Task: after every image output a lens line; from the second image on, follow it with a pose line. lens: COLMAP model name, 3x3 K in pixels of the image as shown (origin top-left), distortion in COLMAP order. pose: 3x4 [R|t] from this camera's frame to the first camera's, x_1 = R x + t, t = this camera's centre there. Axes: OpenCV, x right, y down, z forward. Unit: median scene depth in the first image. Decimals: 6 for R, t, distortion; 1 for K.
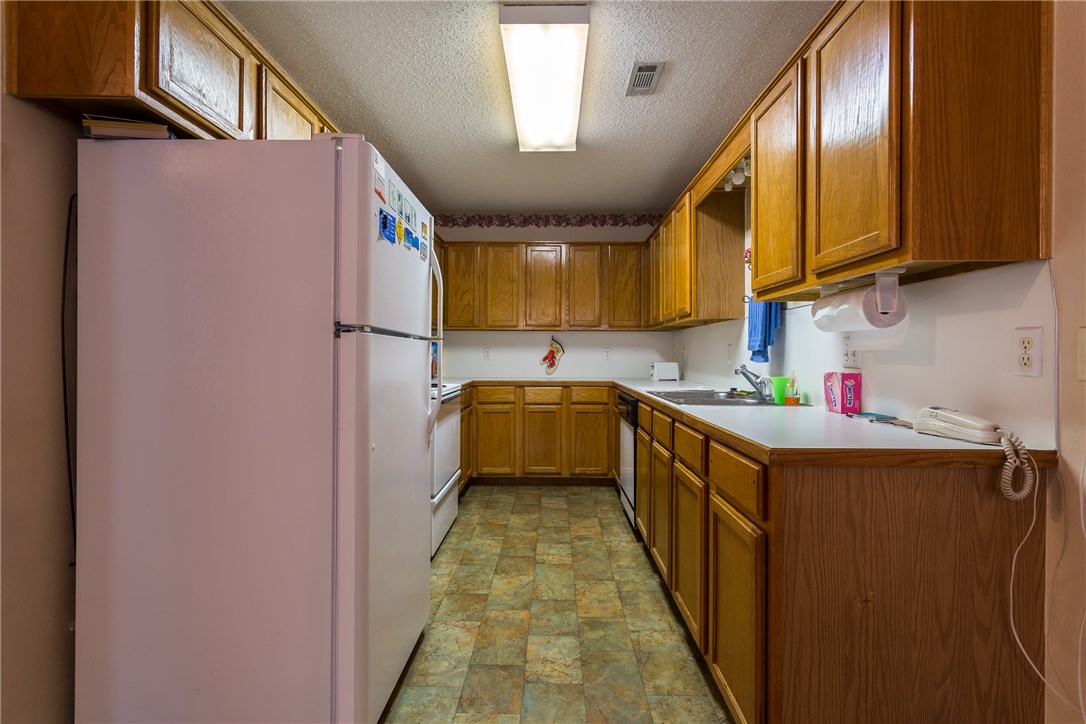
lens RADIAL K [[525.6, 0, 542.9], [0, 525.6, 359.1], [0, 0, 1]] dist [0.003582, 0.002531]
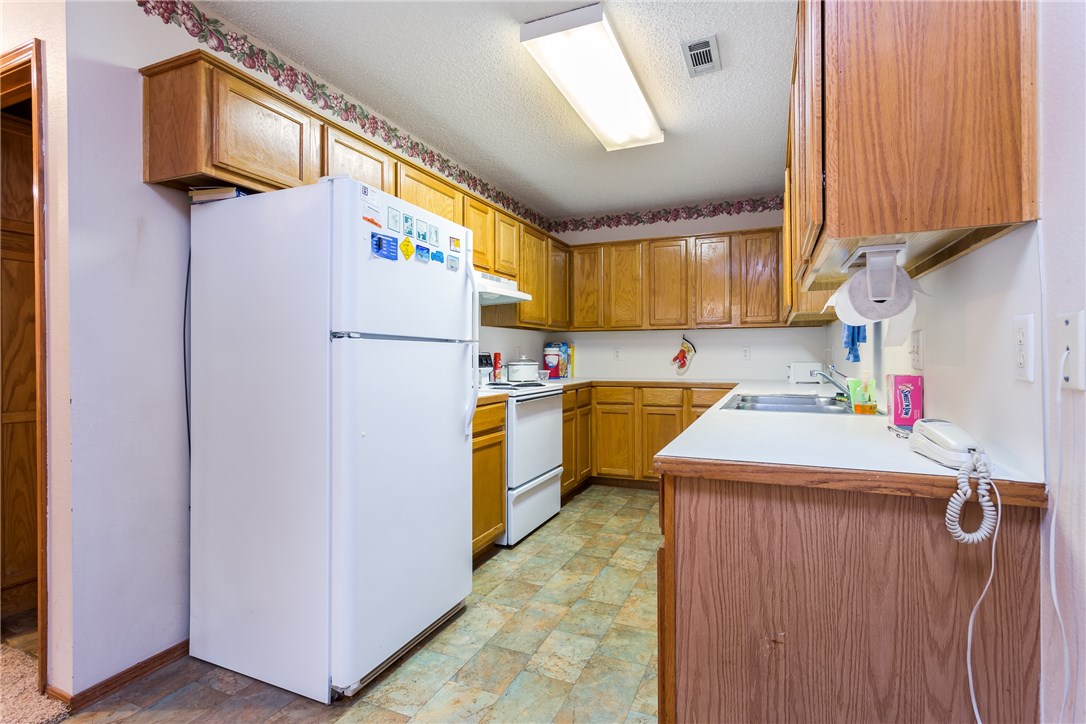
lens RADIAL K [[525.6, 0, 519.1], [0, 525.6, 357.0], [0, 0, 1]] dist [0.003582, 0.002531]
pose [[0.922564, -0.006213, -0.385794, 0.449474], [0.004391, 0.999975, -0.005604, 0.000392], [0.385819, 0.003476, 0.922568, 0.040624]]
